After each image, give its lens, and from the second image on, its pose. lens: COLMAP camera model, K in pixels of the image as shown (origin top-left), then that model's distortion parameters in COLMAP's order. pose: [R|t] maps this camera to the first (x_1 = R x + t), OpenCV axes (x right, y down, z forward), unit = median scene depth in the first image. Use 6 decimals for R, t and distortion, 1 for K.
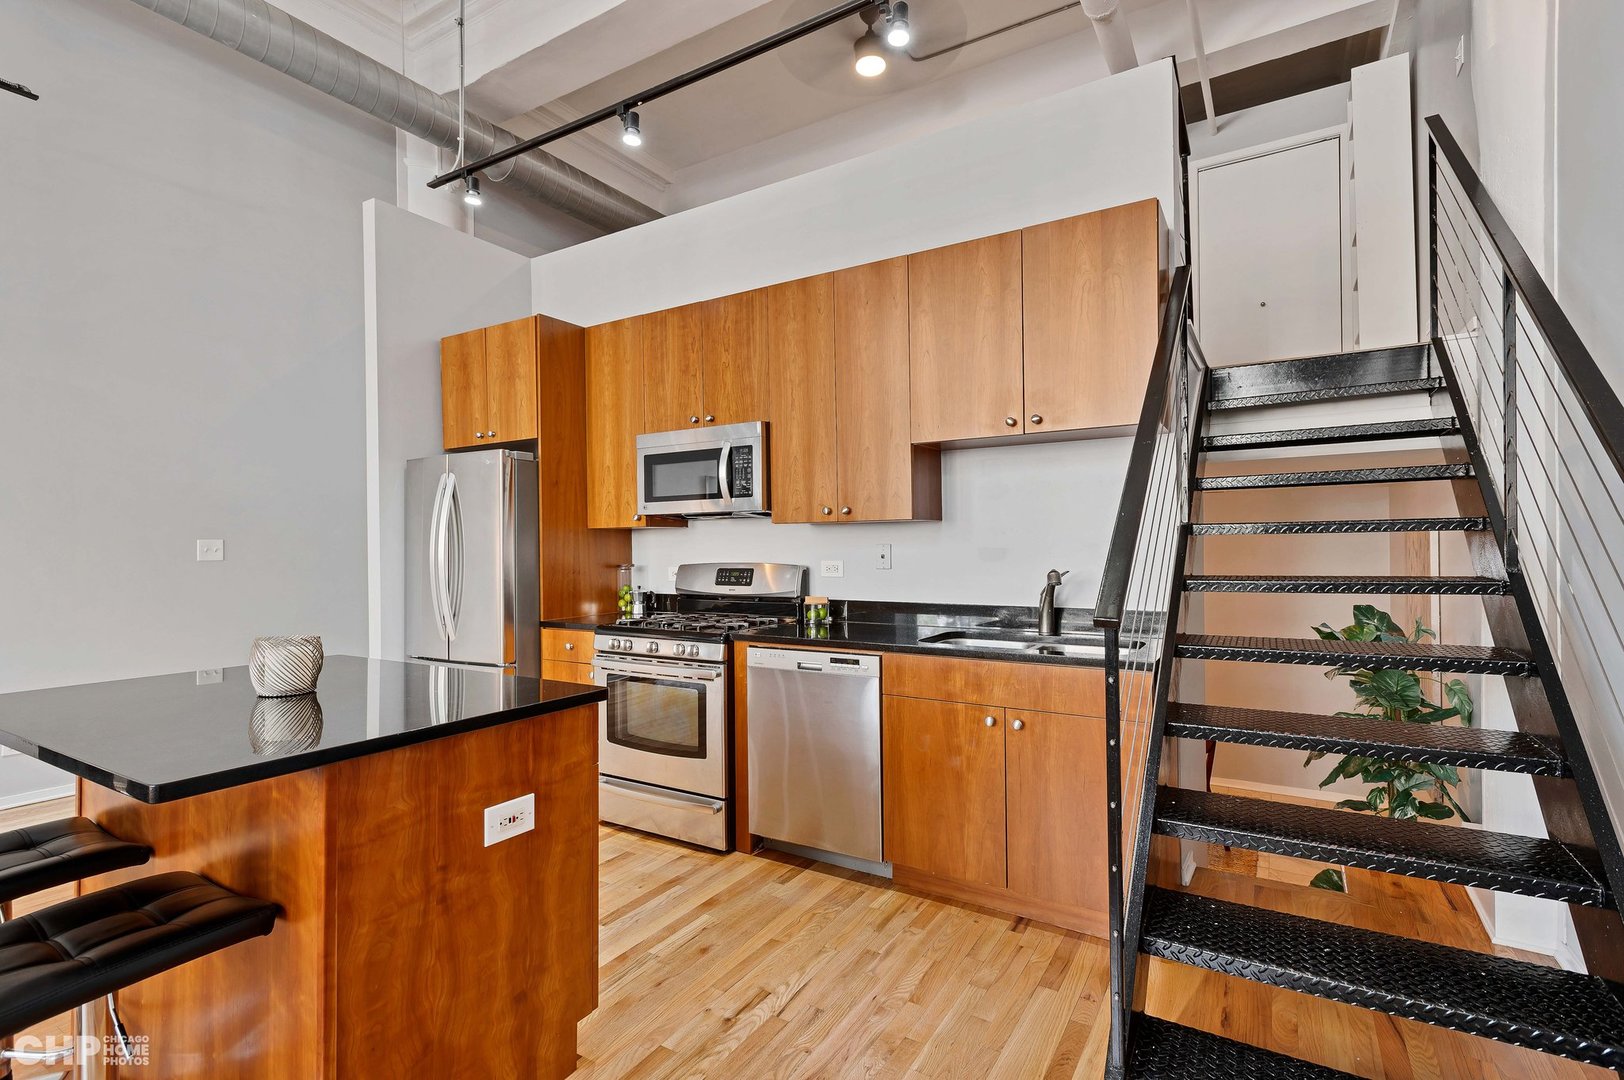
lens RADIAL K [[755.0, 0, 813.3], [0, 755.0, 545.9], [0, 0, 1]] dist [0.002680, 0.000516]
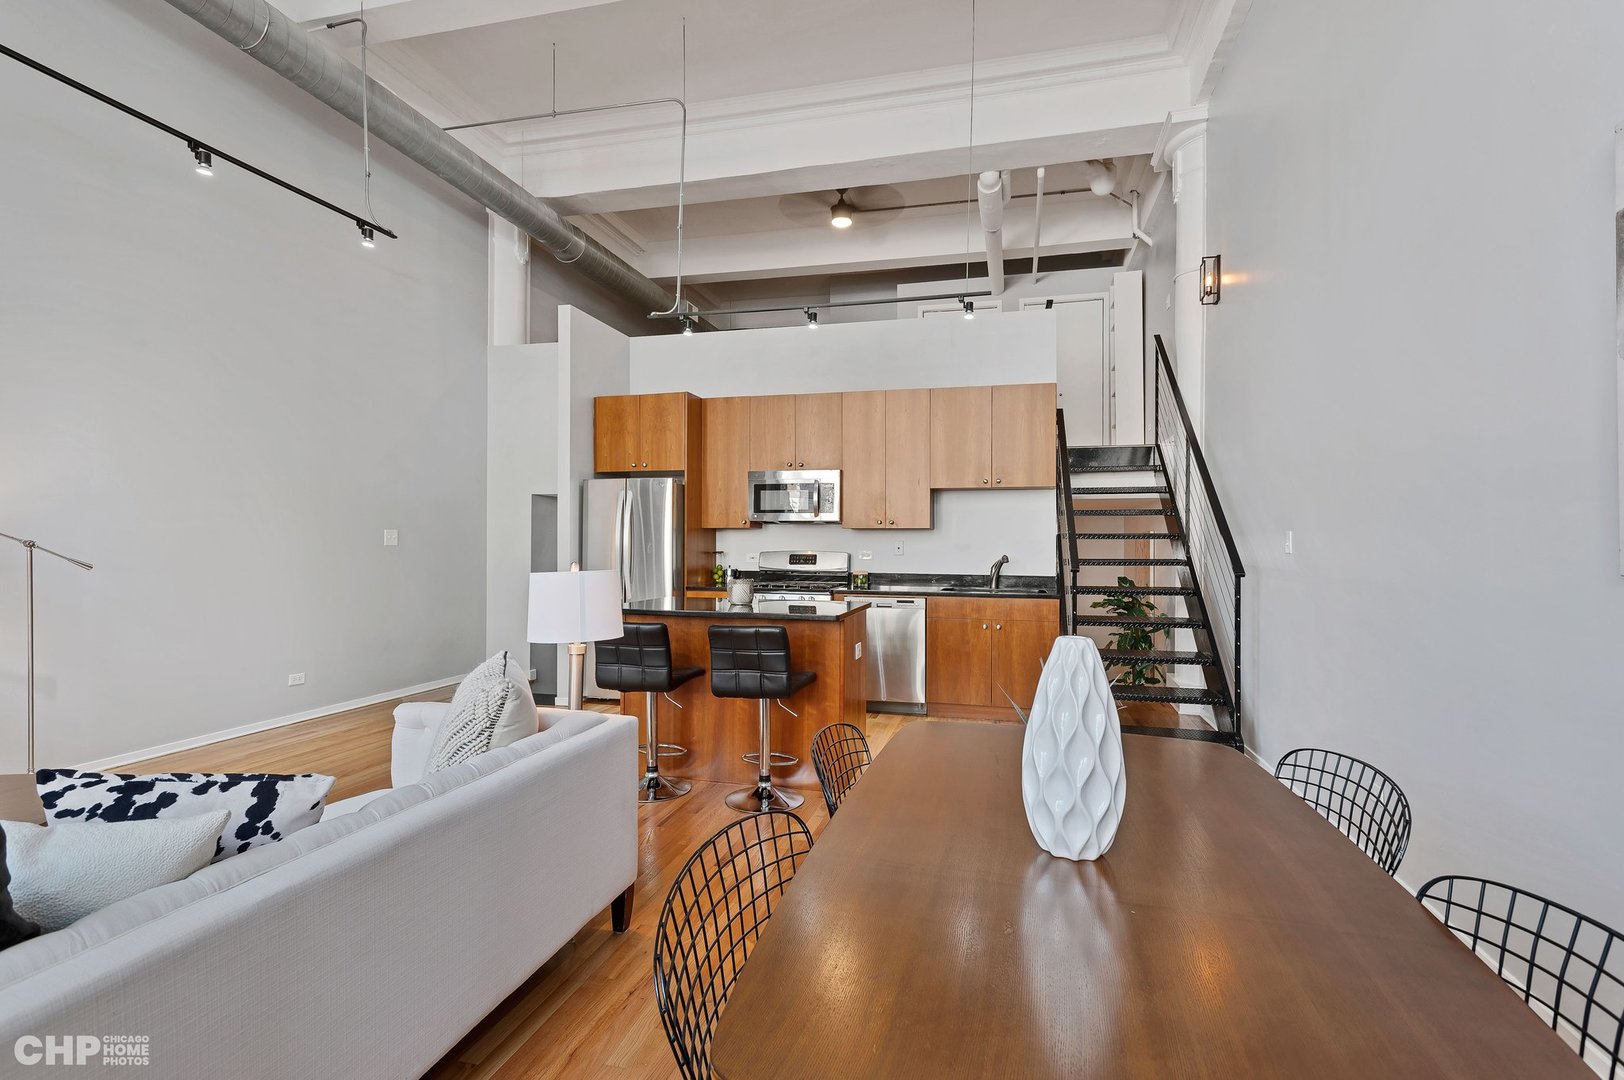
lens RADIAL K [[761.0, 0, 812.0], [0, 761.0, 540.0], [0, 0, 1]] dist [-0.001409, -0.000073]
pose [[0.956965, 0.015363, 0.289797, -0.633716], [-0.015123, 0.999881, -0.003068, 0.003838], [-0.289810, -0.001446, 0.957083, -0.666643]]
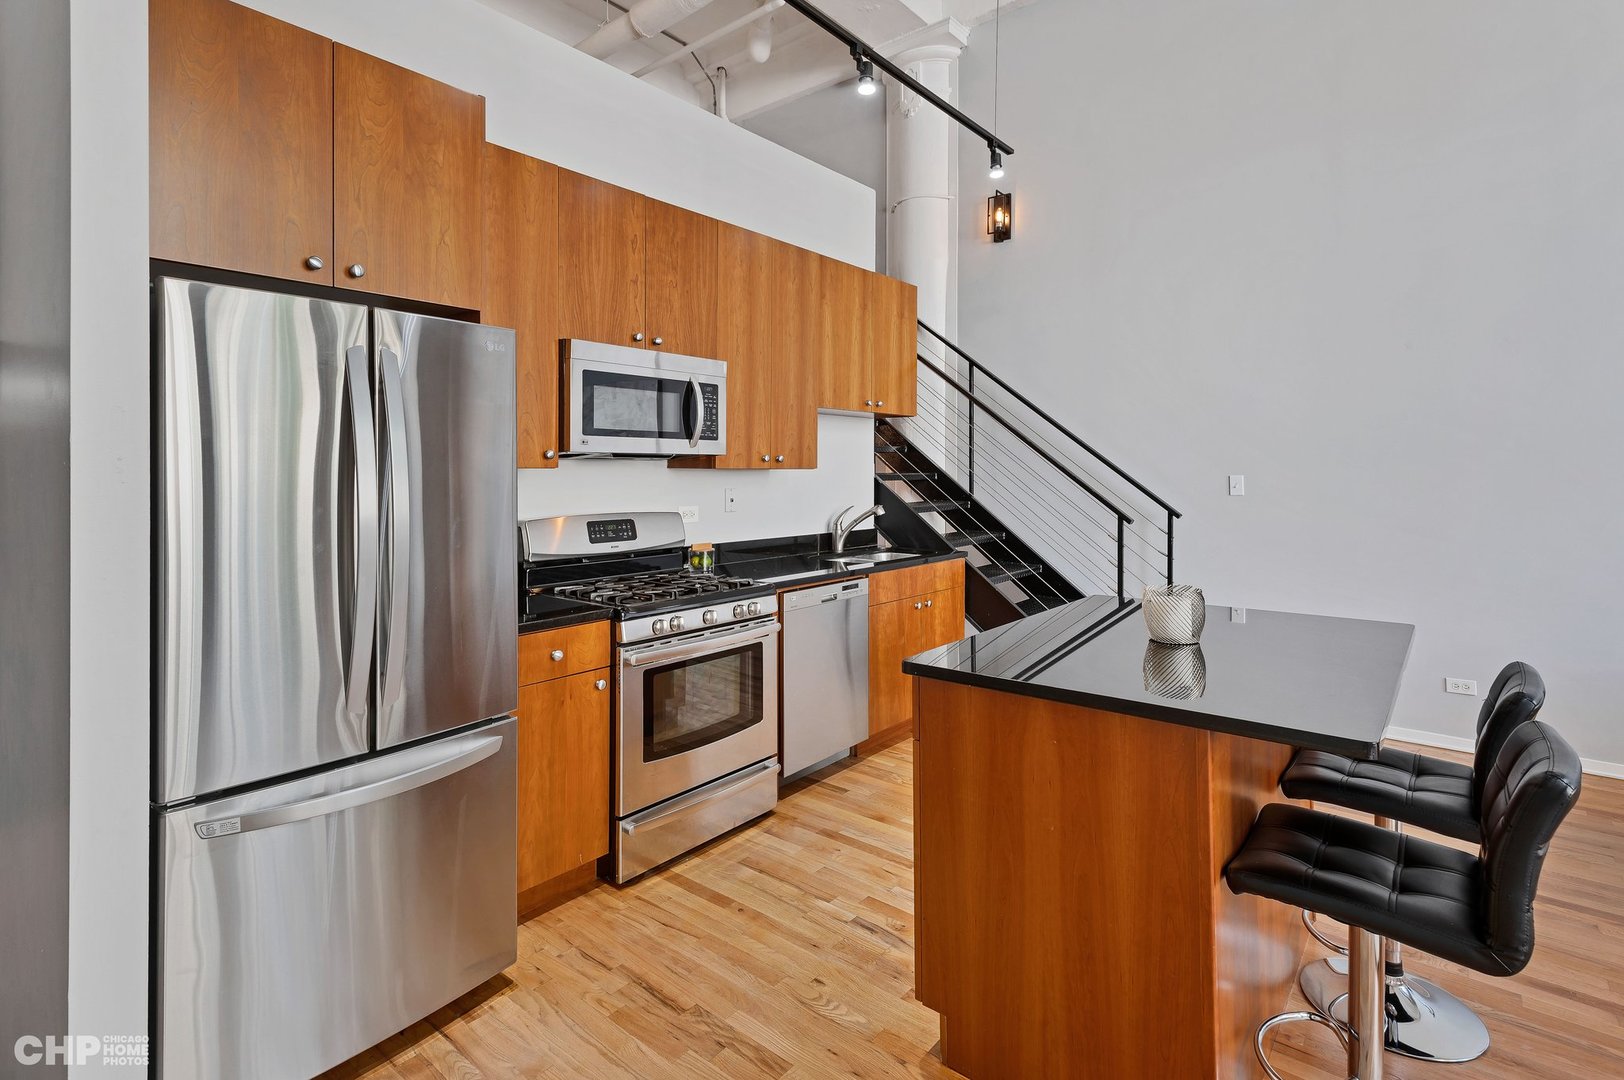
lens RADIAL K [[798.7, 0, 819.6], [0, 798.7, 468.1], [0, 0, 1]] dist [0.003205, 0.000554]
pose [[0.129721, 0.011455, 0.991484, -1.039776], [-0.001884, 0.999934, -0.011306, -0.019366], [-0.991549, -0.000402, 0.129734, 0.742051]]
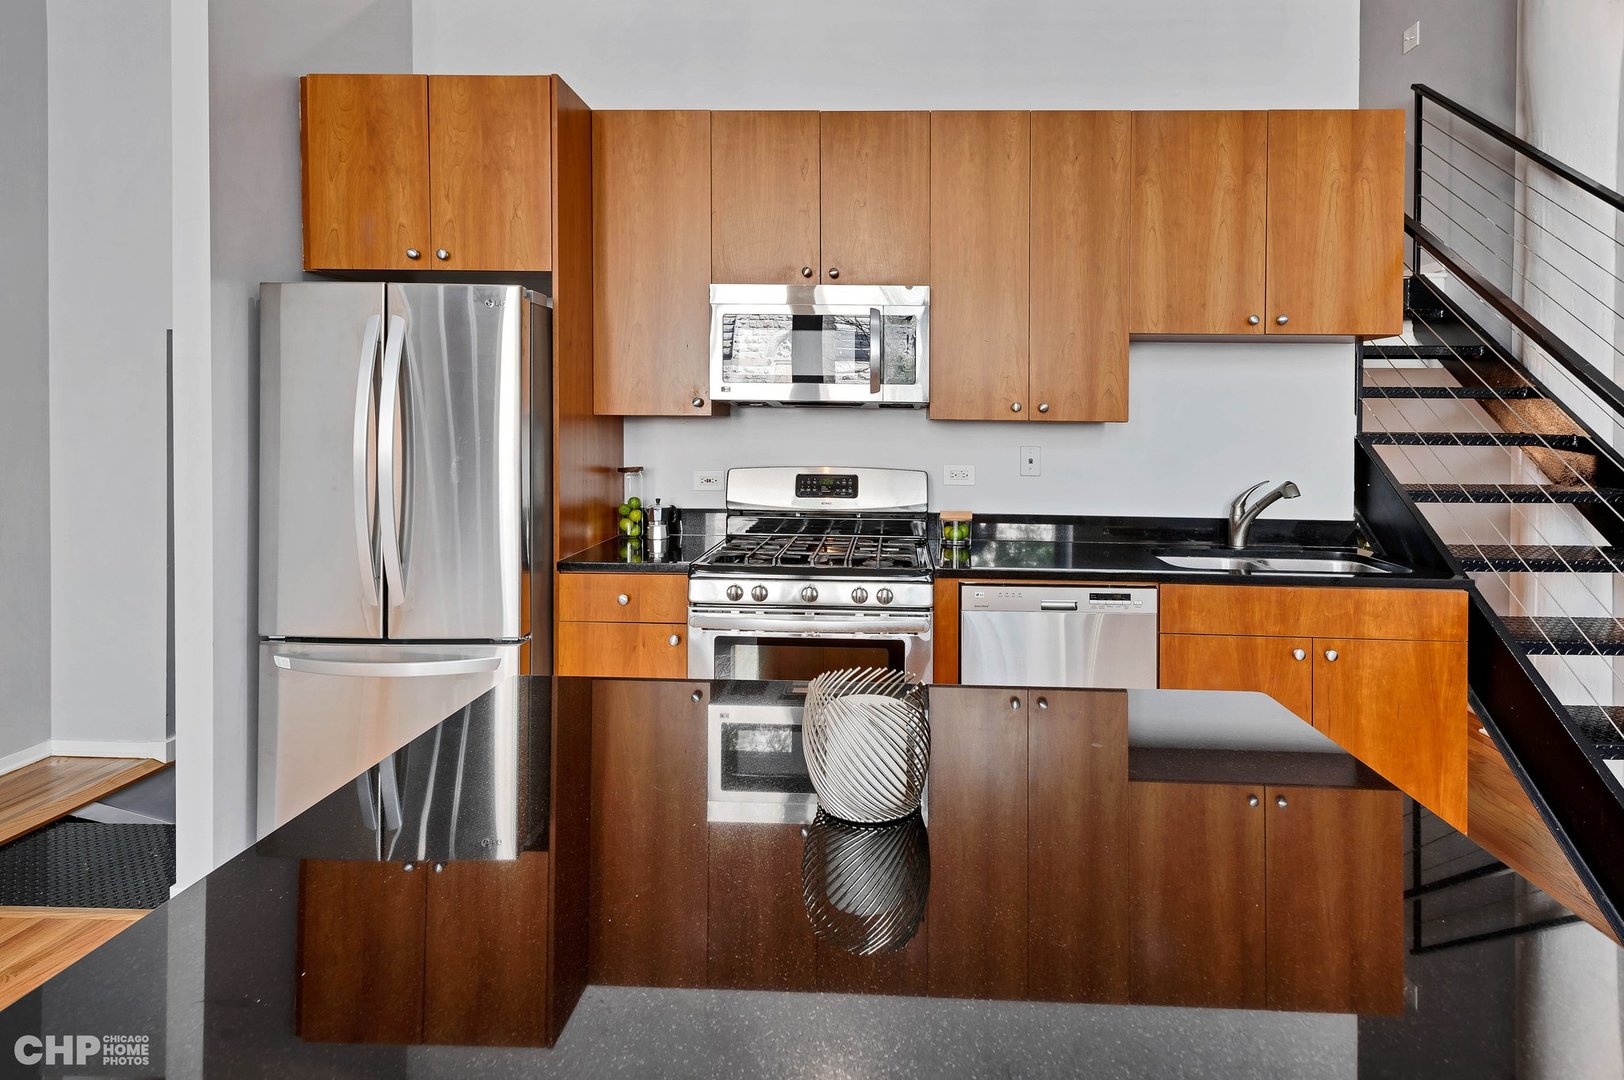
lens RADIAL K [[797.4, 0, 867.7], [0, 797.4, 430.9], [0, 0, 1]] dist [0.015940, -0.000116]
pose [[0.870149, 0.015087, 0.492558, -0.515788], [-0.020581, 0.999772, 0.005737, -0.021524], [-0.492359, -0.015129, 0.870260, 0.319815]]
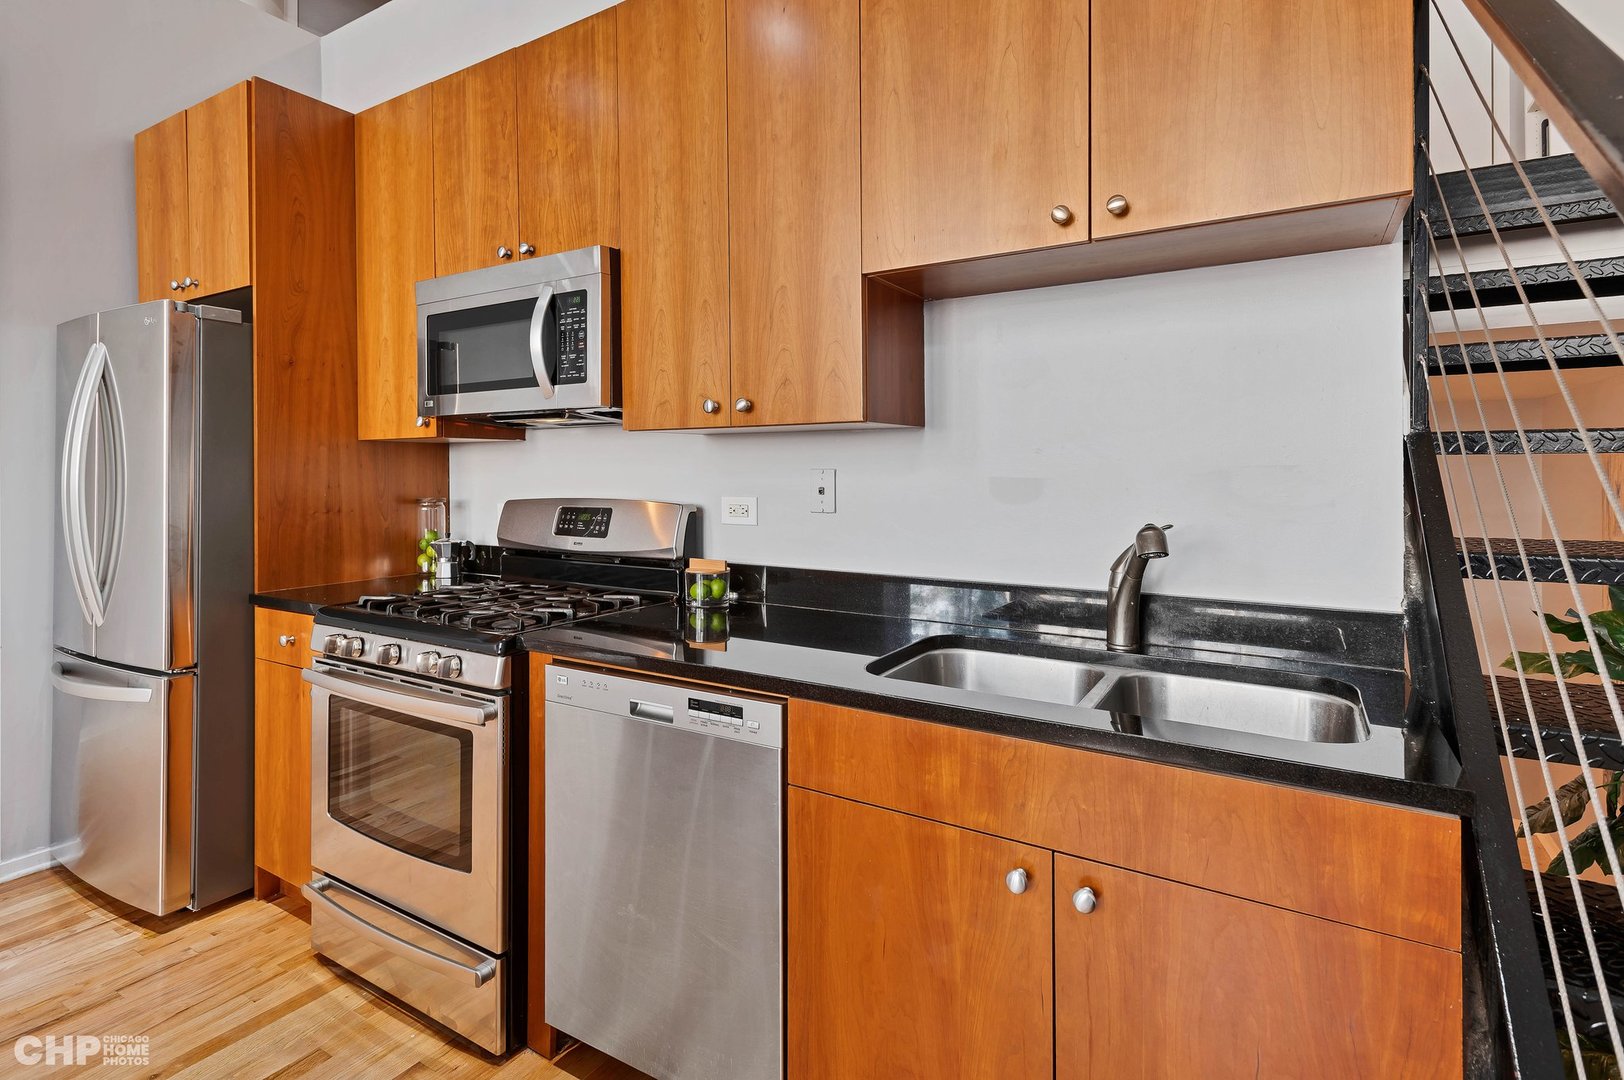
lens RADIAL K [[794.1, 0, 811.3], [0, 794.1, 475.2], [0, 0, 1]] dist [0.017278, -0.001319]
pose [[0.999967, 0.008151, 0.000286, 0.085652], [-0.008152, 0.999962, 0.003152, 0.000558], [-0.000261, -0.003154, 0.999995, 0.409364]]
